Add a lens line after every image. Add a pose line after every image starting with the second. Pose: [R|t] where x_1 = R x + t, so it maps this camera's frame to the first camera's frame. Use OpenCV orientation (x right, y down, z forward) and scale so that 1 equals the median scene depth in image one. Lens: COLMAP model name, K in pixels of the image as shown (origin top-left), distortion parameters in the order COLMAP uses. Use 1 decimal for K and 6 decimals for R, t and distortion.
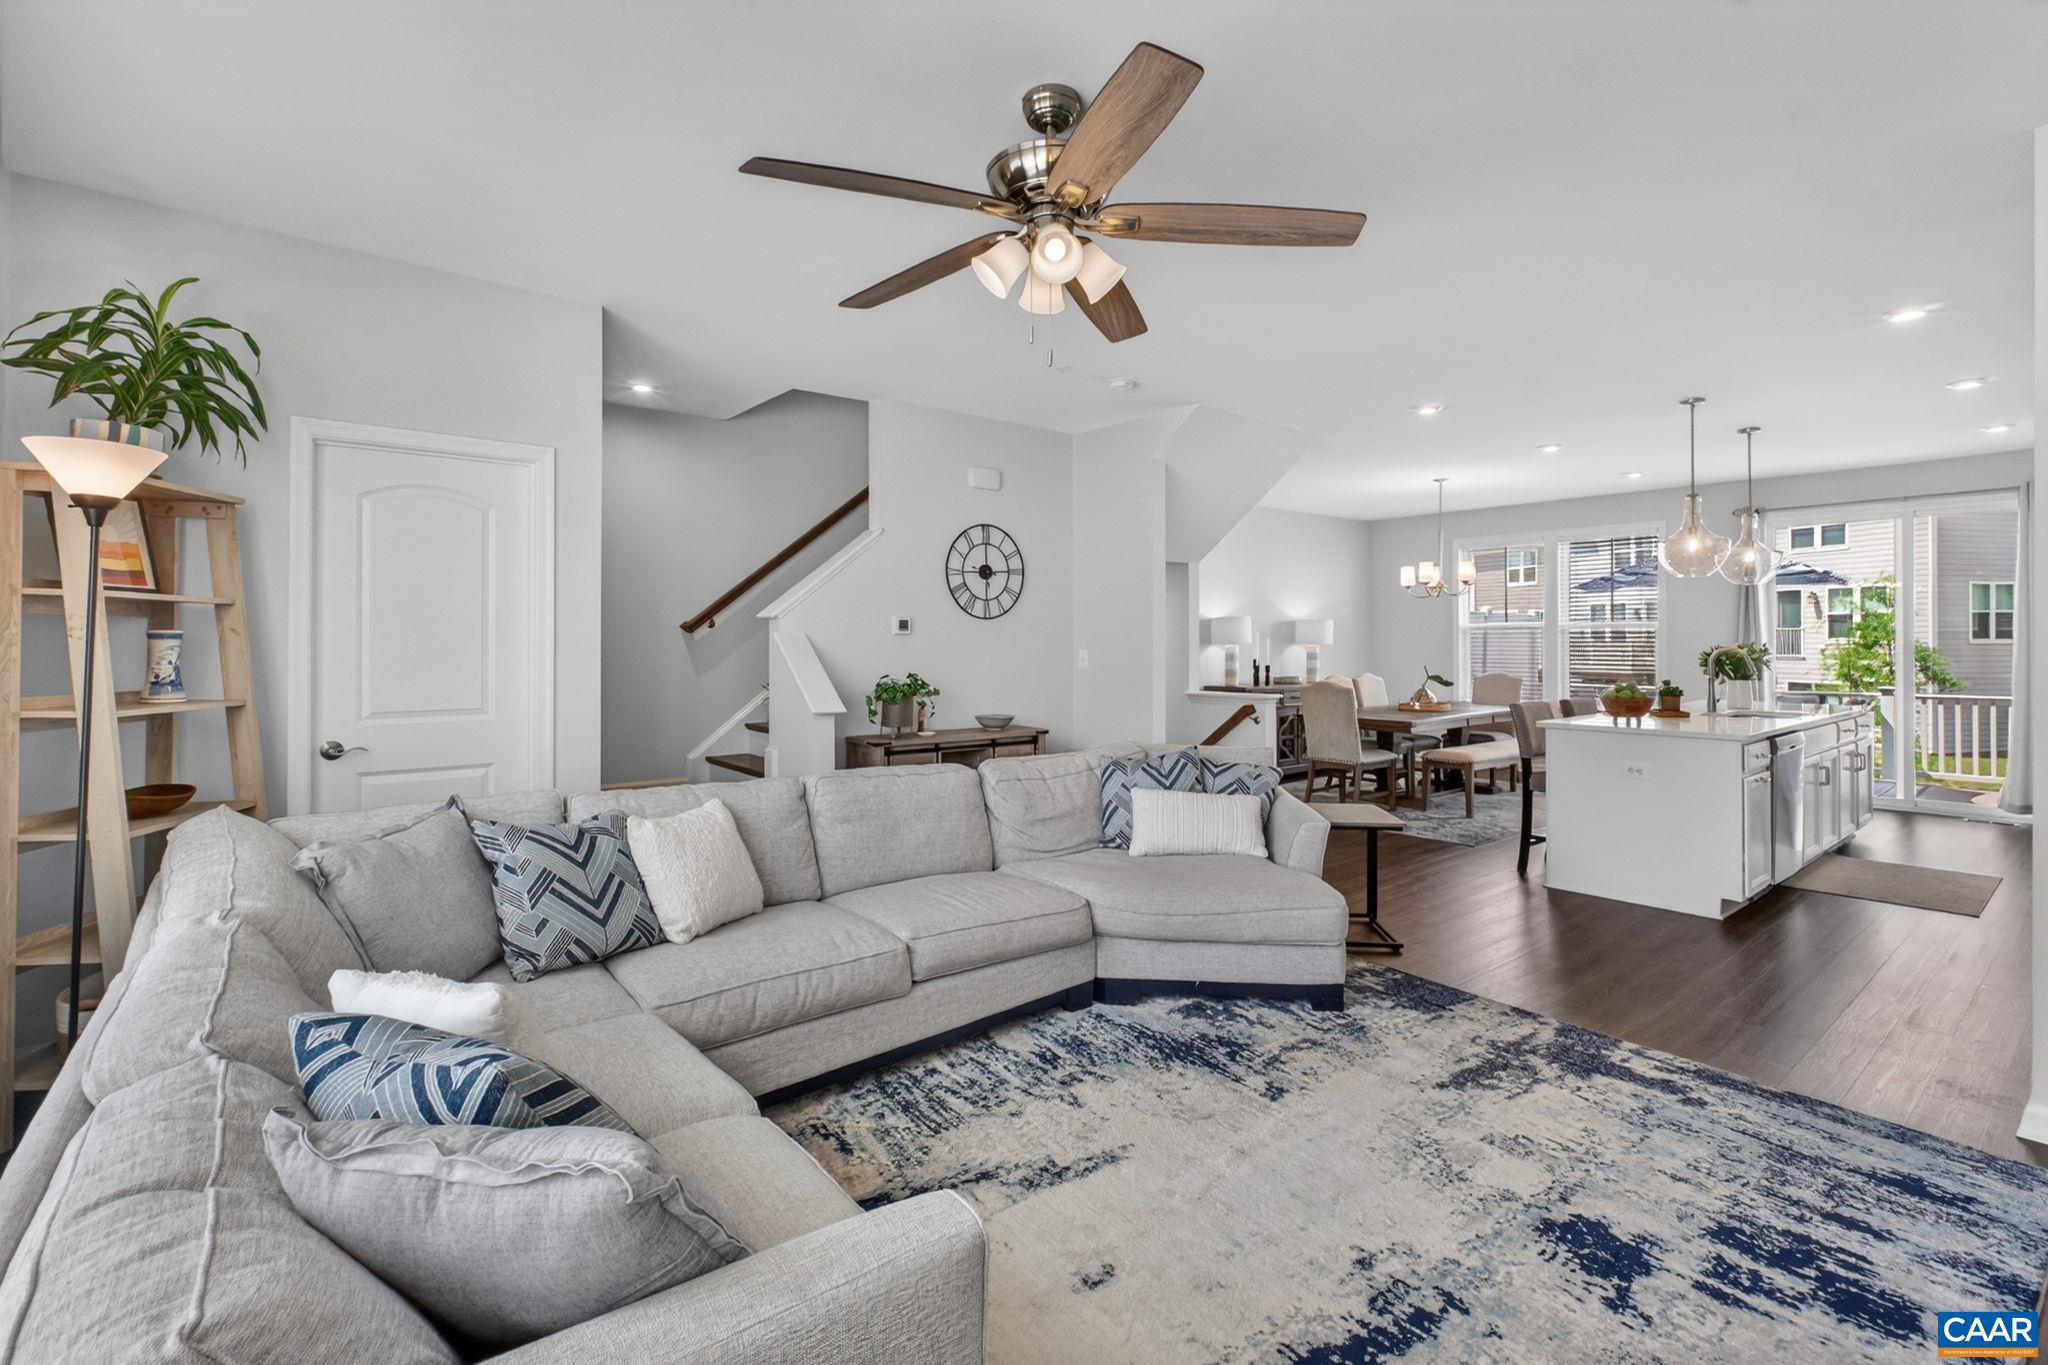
lens RADIAL K [[948.4, 0, 1030.7], [0, 948.4, 636.5], [0, 0, 1]] dist [-0.001617, -0.000524]
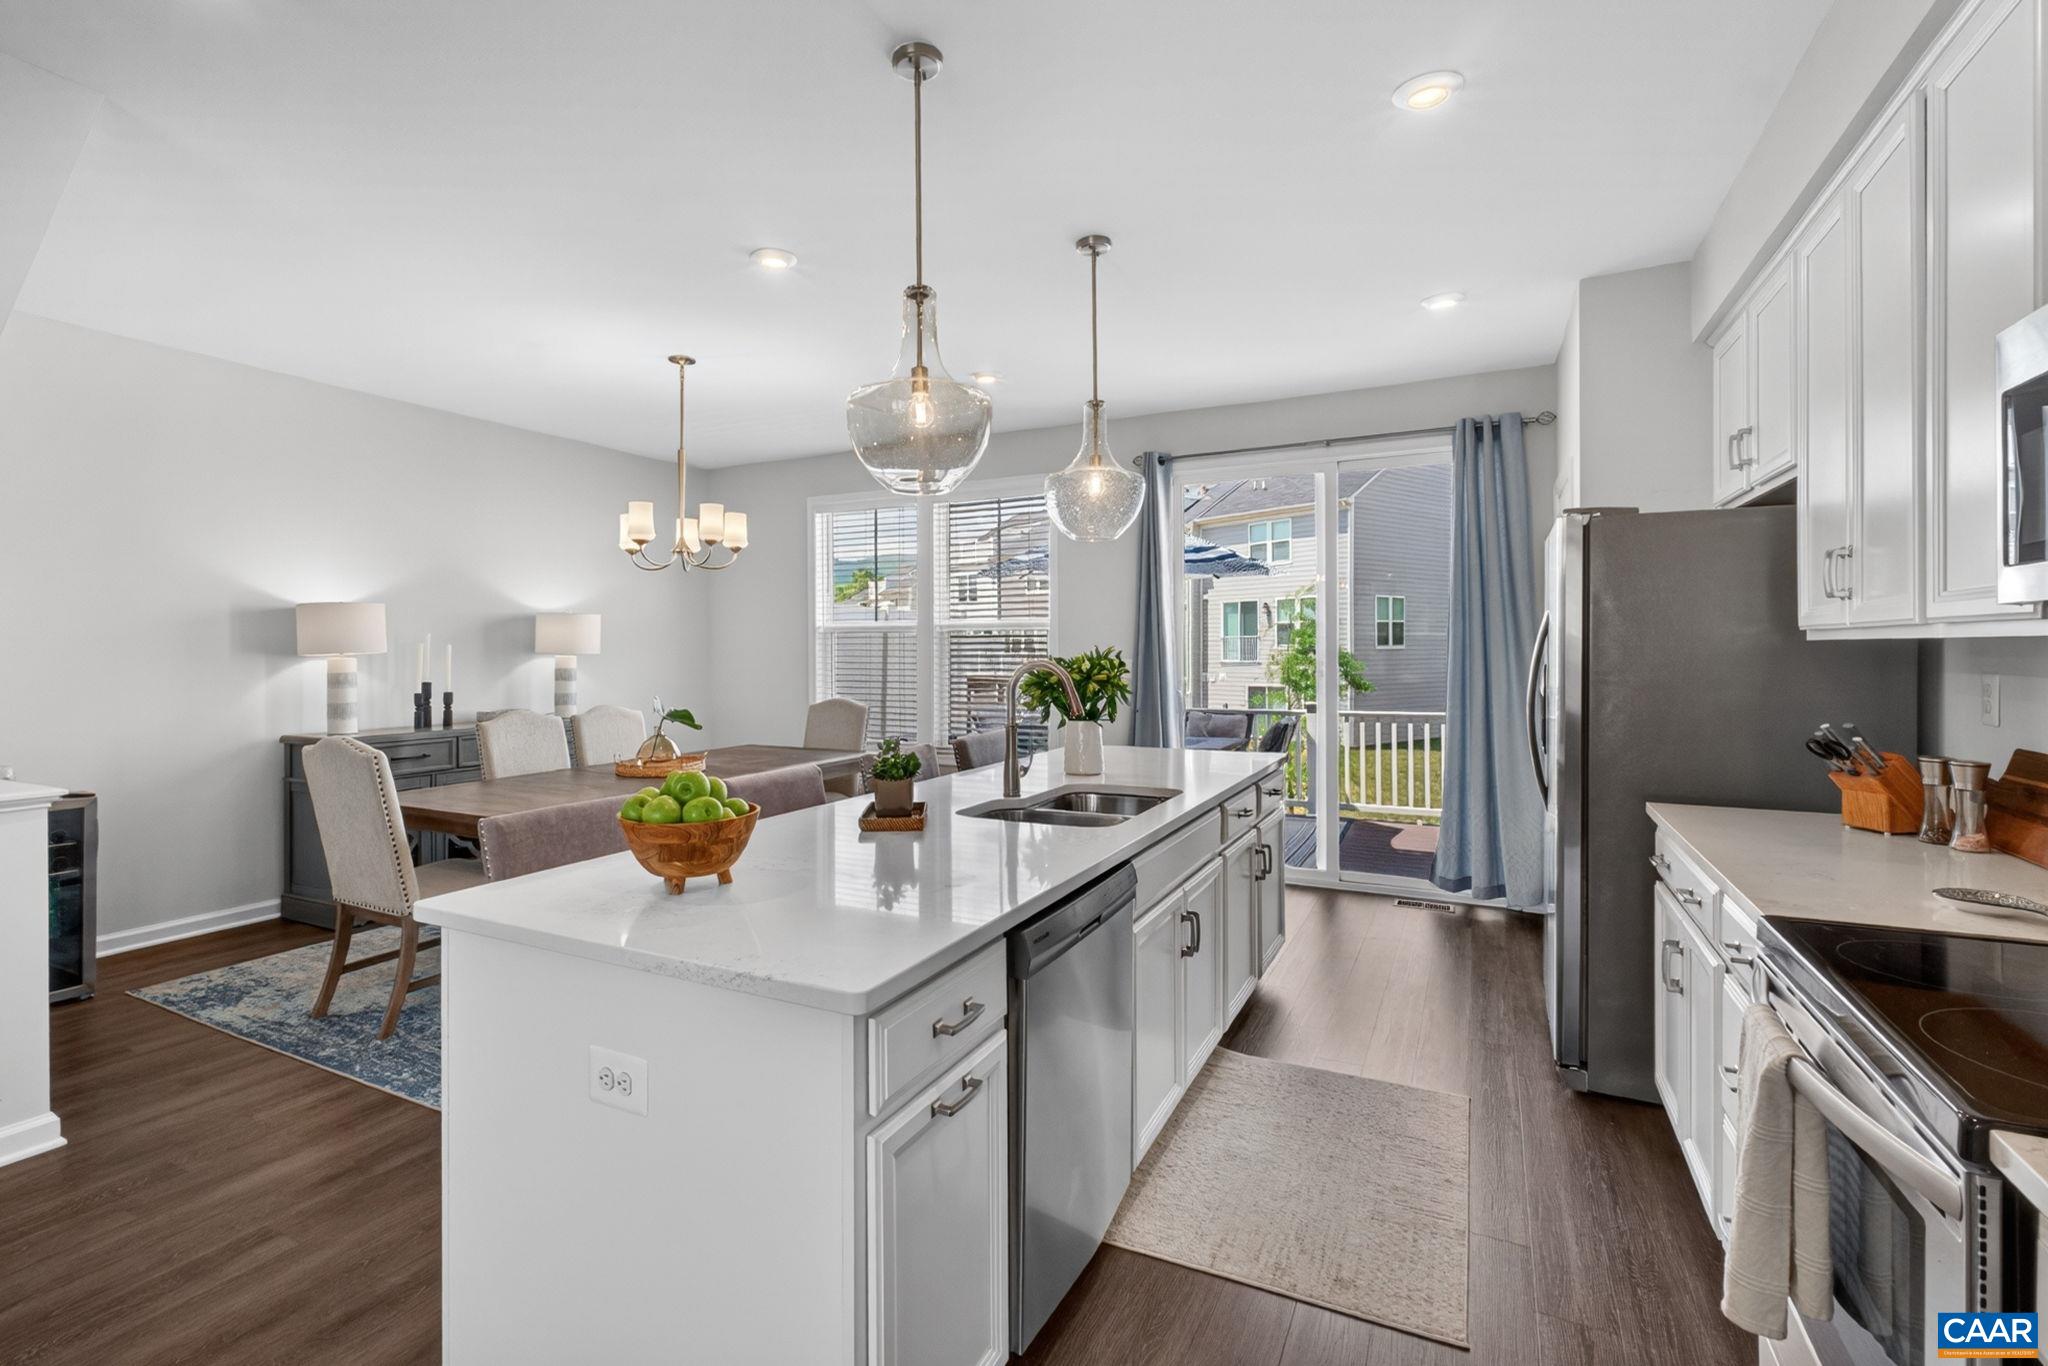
lens RADIAL K [[916.0, 0, 1028.2], [0, 916.0, 650.8], [0, 0, 1]] dist [0.000804, -0.000210]
pose [[0.911241, -0.004100, 0.411852, 0.325433], [0.001298, 0.999974, 0.007083, 0.002136], [-0.411871, -0.005920, 0.911223, 0.348524]]
